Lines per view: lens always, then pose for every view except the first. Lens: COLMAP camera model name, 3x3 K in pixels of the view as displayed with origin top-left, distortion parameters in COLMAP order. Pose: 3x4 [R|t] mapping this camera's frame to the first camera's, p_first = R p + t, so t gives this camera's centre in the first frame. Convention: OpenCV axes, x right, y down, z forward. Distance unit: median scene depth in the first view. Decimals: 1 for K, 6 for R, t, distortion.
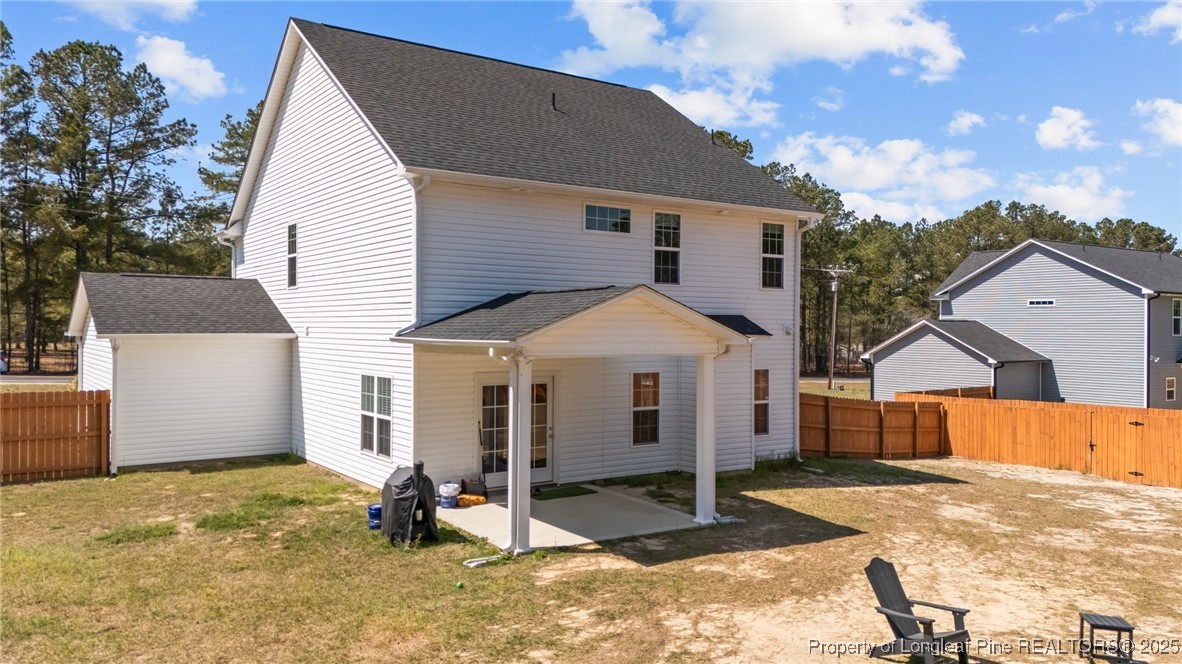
lens RADIAL K [[882.1, 0, 591.0], [0, 882.1, 332.0], [0, 0, 1]] dist [0.044401, -0.006047]
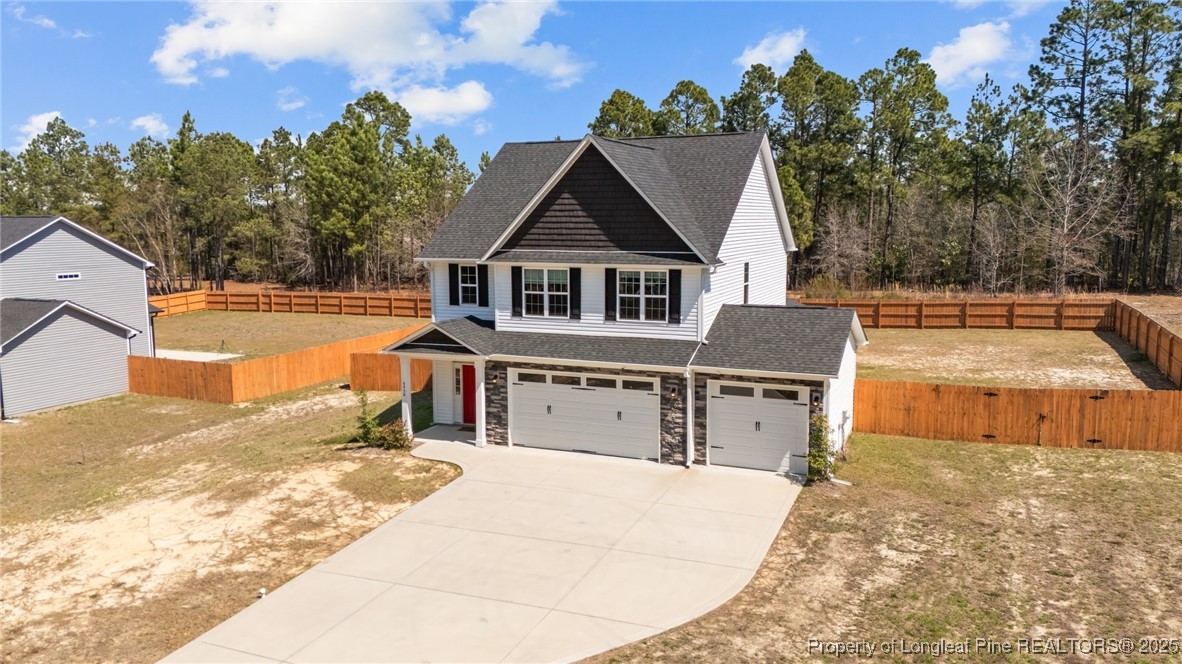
lens RADIAL K [[889.7, 0, 591.0], [0, 889.7, 332.0], [0, 0, 1]] dist [0.075448, -0.083109]
pose [[-0.529985, -0.108882, 0.840988, -1.714192], [0.007796, 0.991055, 0.133224, -0.242266], [-0.847971, 0.077163, -0.524396, 2.366044]]
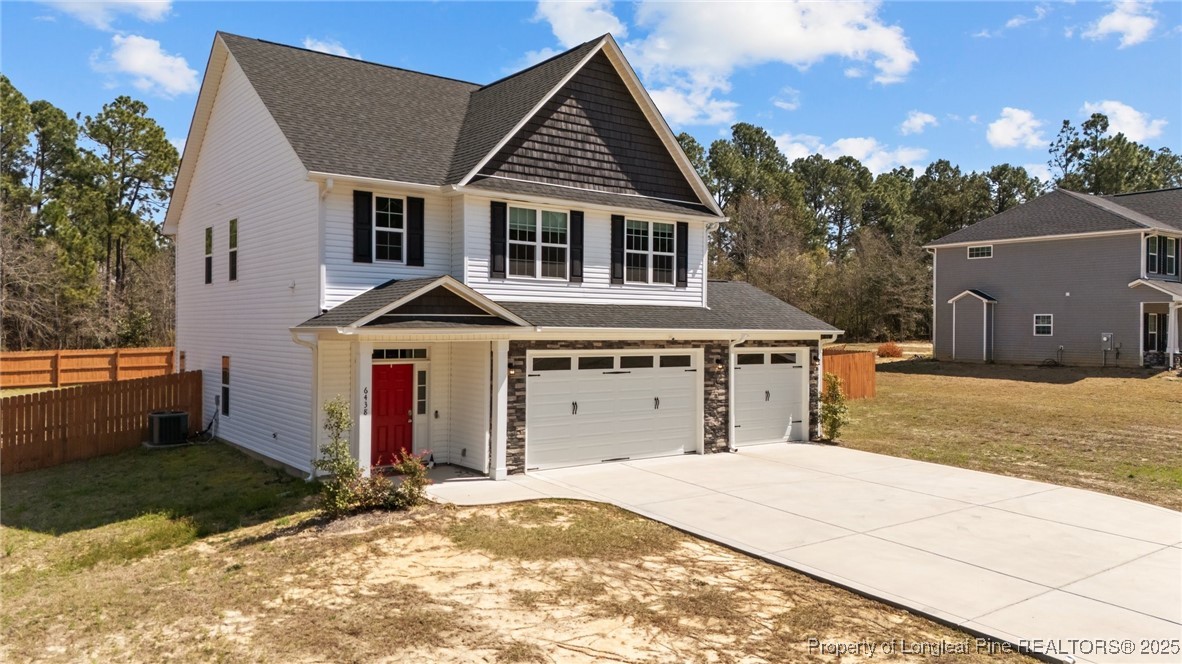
lens RADIAL K [[868.9, 0, 591.0], [0, 868.9, 332.0], [0, 0, 1]] dist [0.077785, -0.072922]
pose [[-0.999340, -0.012271, -0.034196, -0.376195], [-0.012609, 0.999874, 0.009687, -0.005594], [0.034073, 0.010111, -0.999368, 2.673168]]
